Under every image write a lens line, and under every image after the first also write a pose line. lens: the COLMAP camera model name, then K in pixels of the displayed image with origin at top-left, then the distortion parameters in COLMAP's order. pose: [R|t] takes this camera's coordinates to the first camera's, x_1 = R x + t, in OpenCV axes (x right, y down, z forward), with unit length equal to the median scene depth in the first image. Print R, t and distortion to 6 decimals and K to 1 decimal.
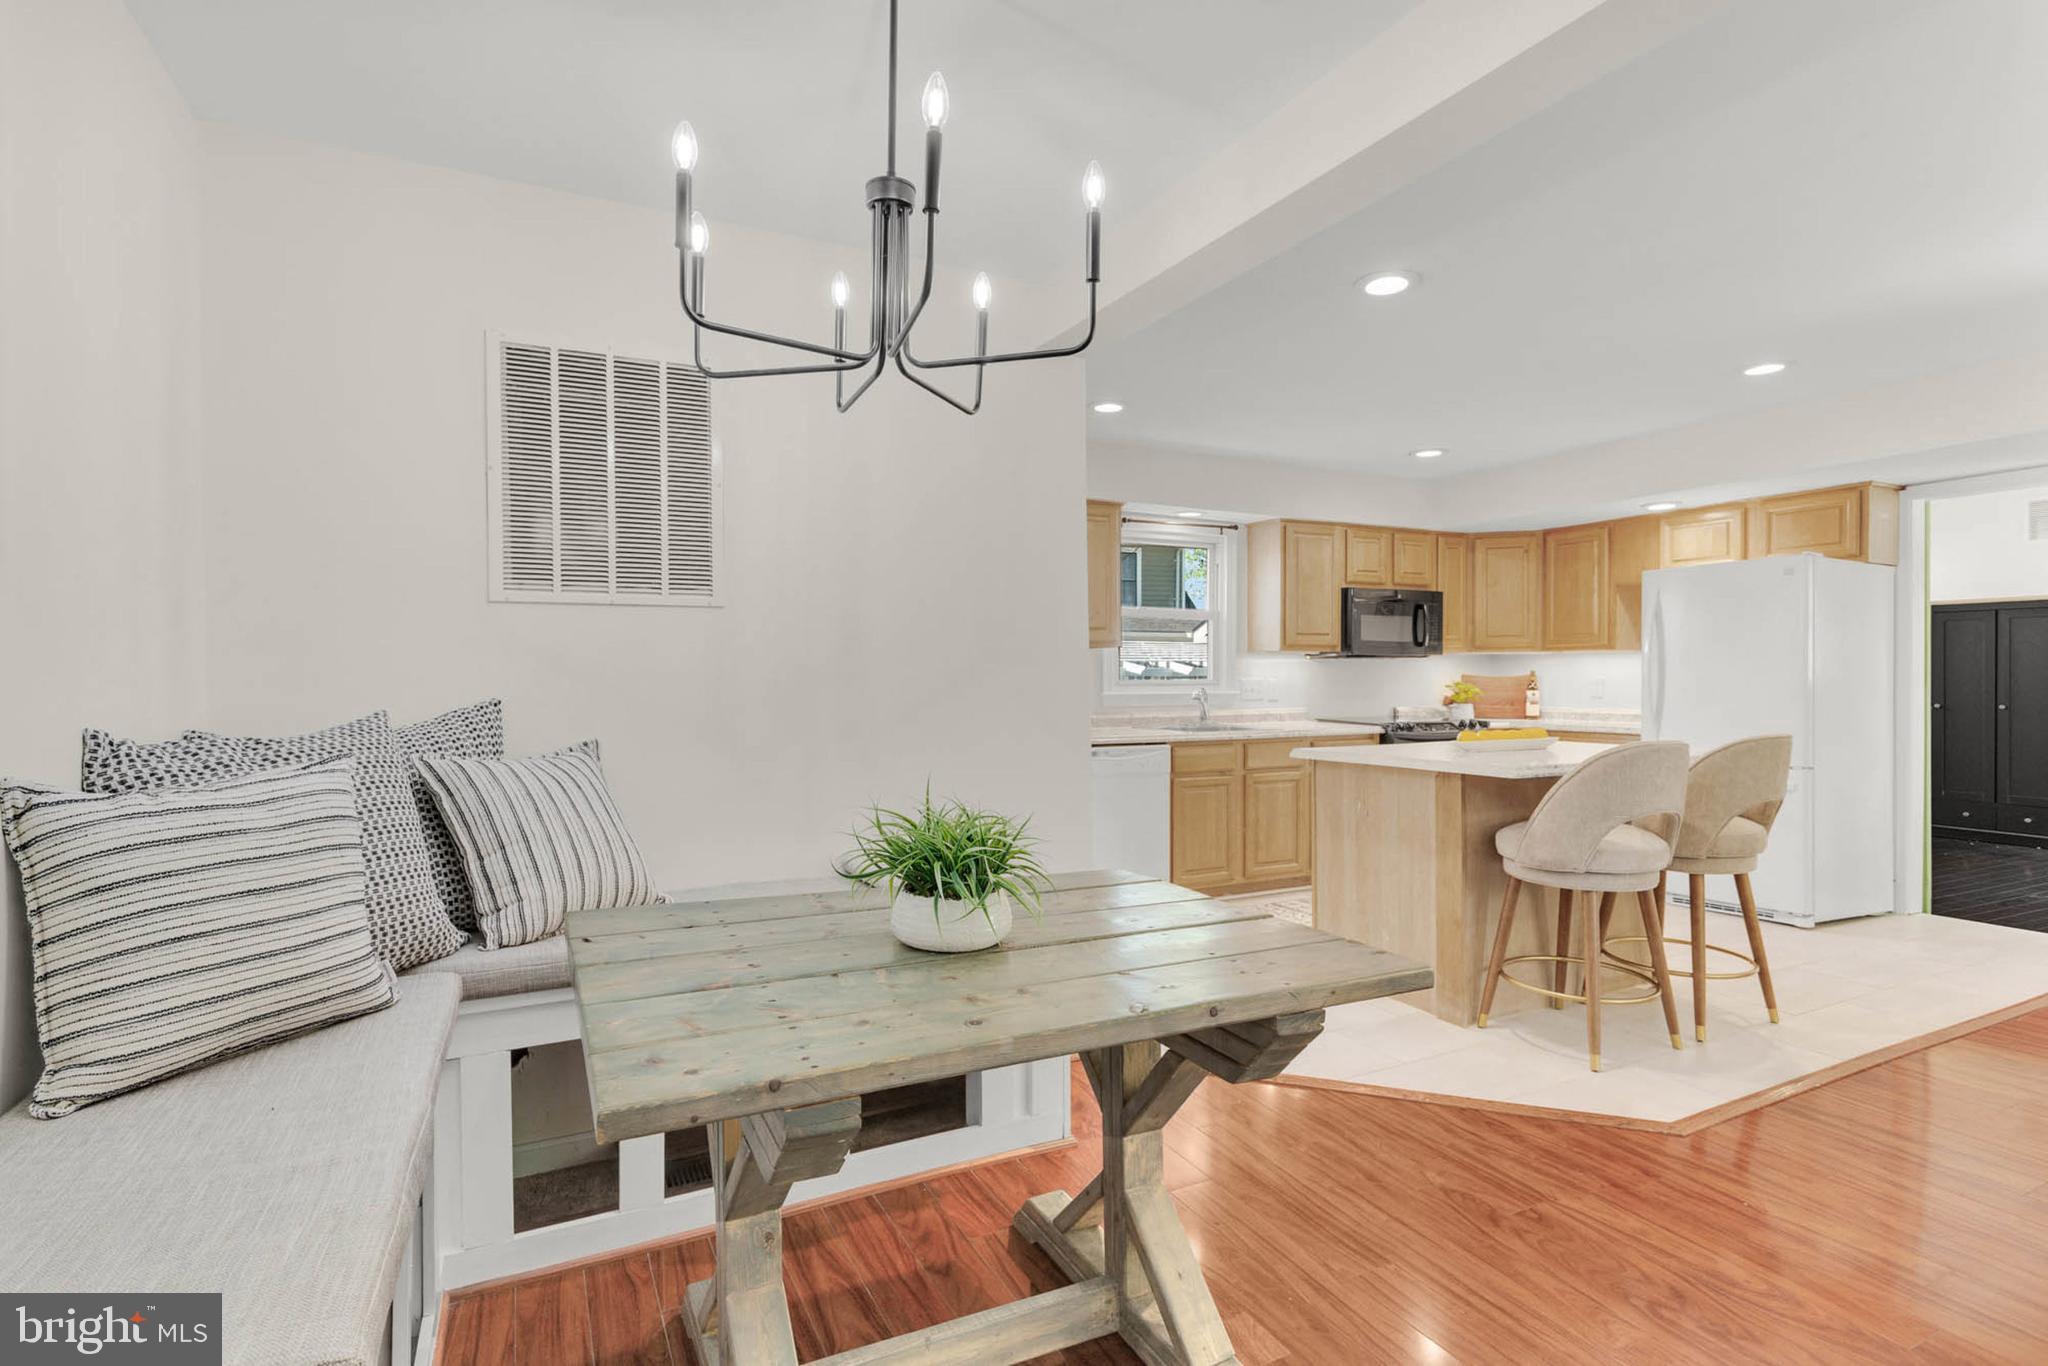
lens RADIAL K [[1030.3, 0, 974.3], [0, 1030.3, 685.9], [0, 0, 1]] dist [-0.001943, 0.005854]
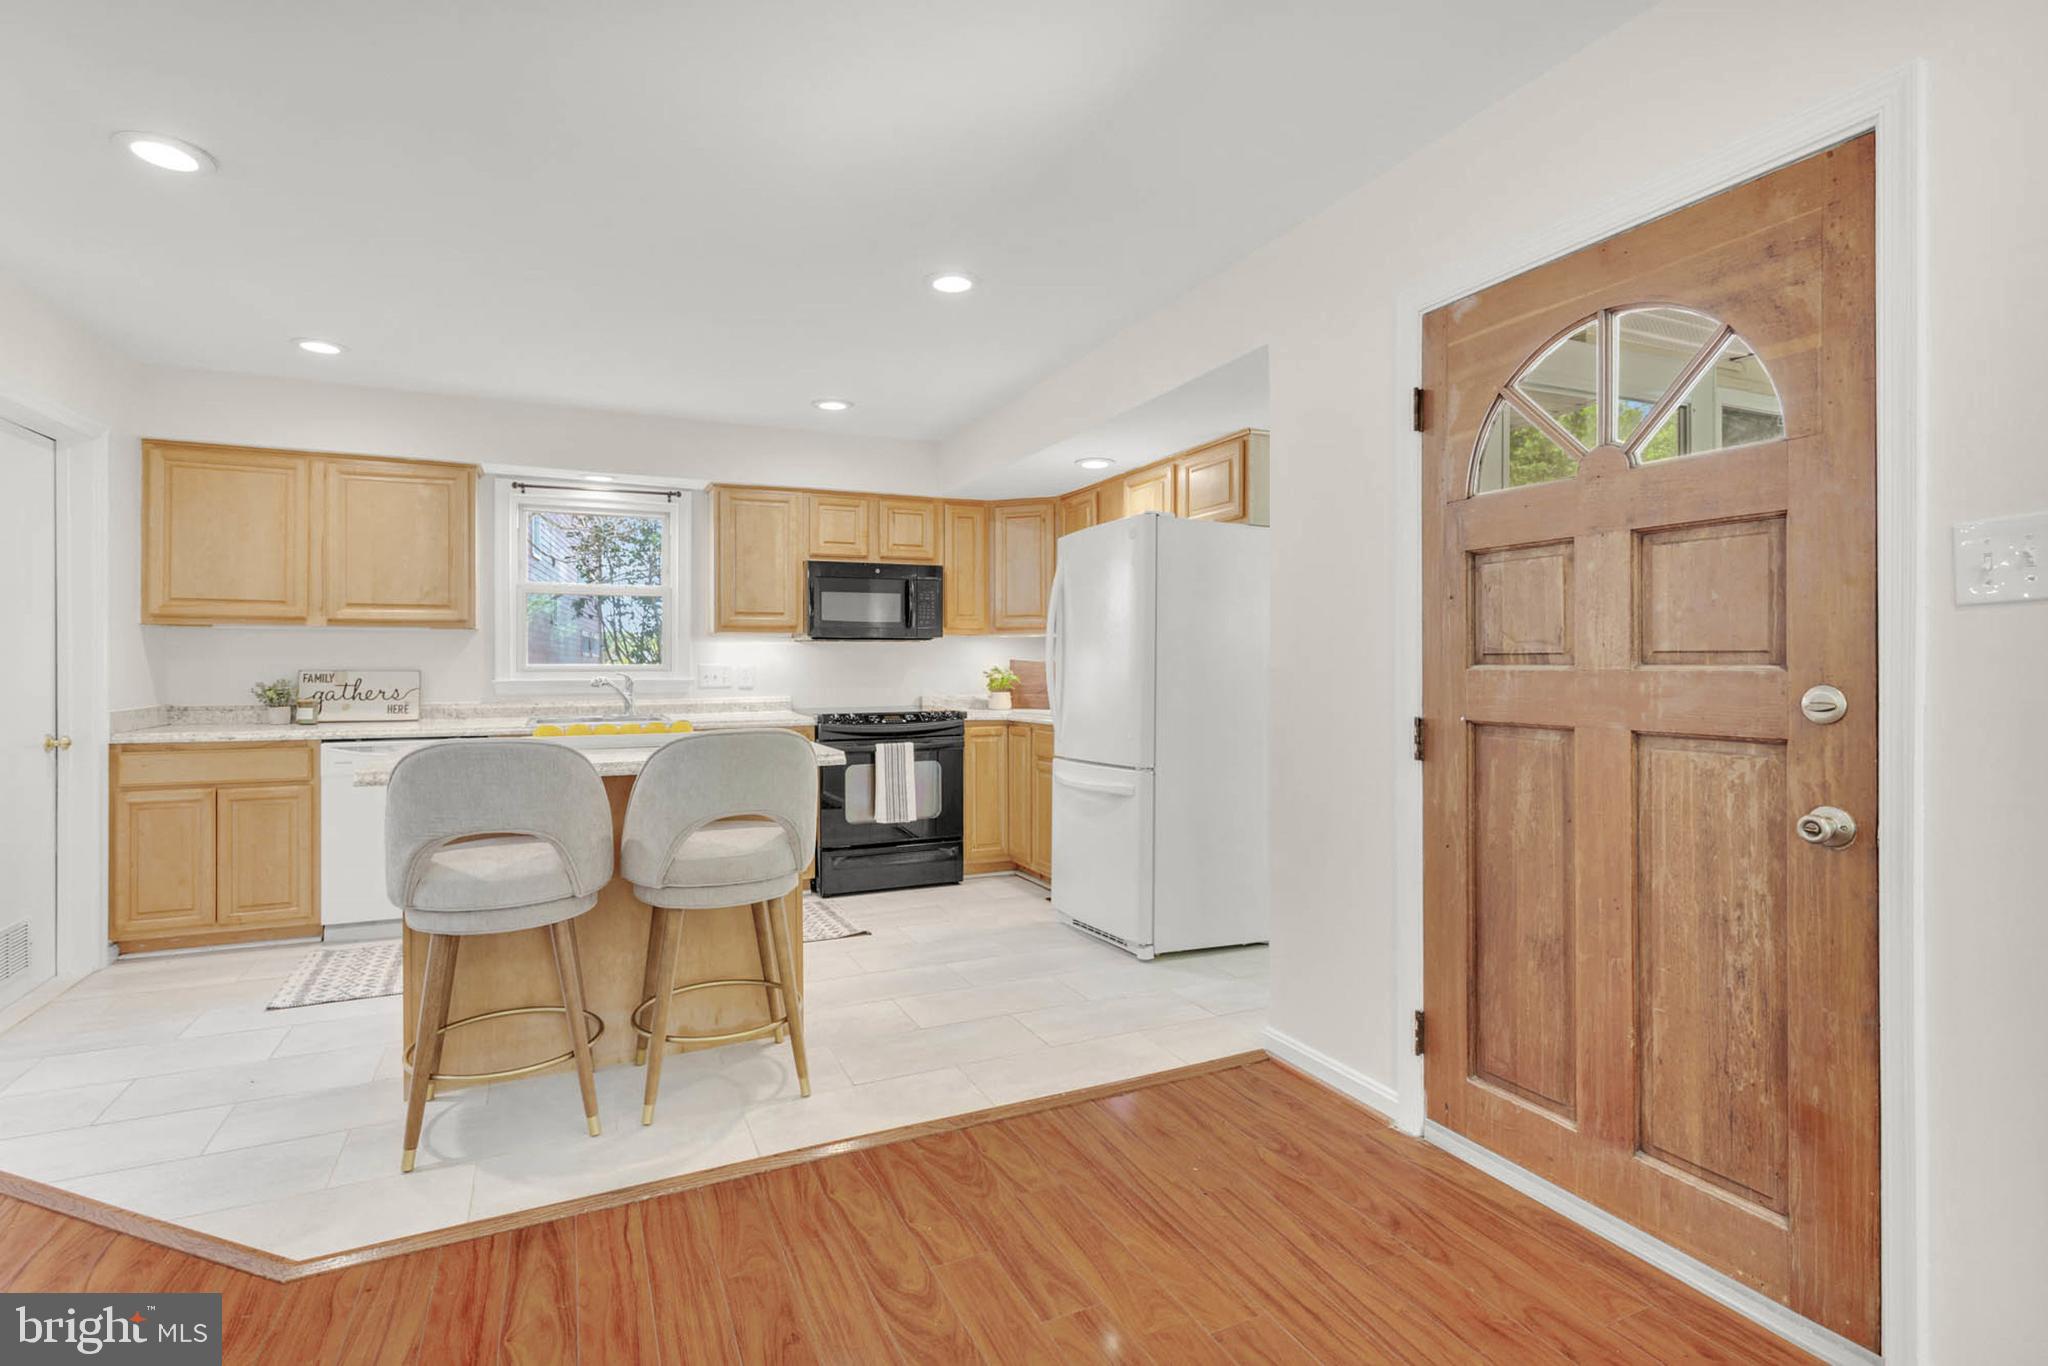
lens RADIAL K [[996.6, 0, 1014.3], [0, 996.6, 676.0], [0, 0, 1]] dist [-0.008347, 0.000831]
pose [[0.999739, -0.001264, -0.022816, 0.587888], [0.001344, 0.999993, 0.003462, 0.001078], [0.022811, -0.003491, 0.999734, 0.148283]]
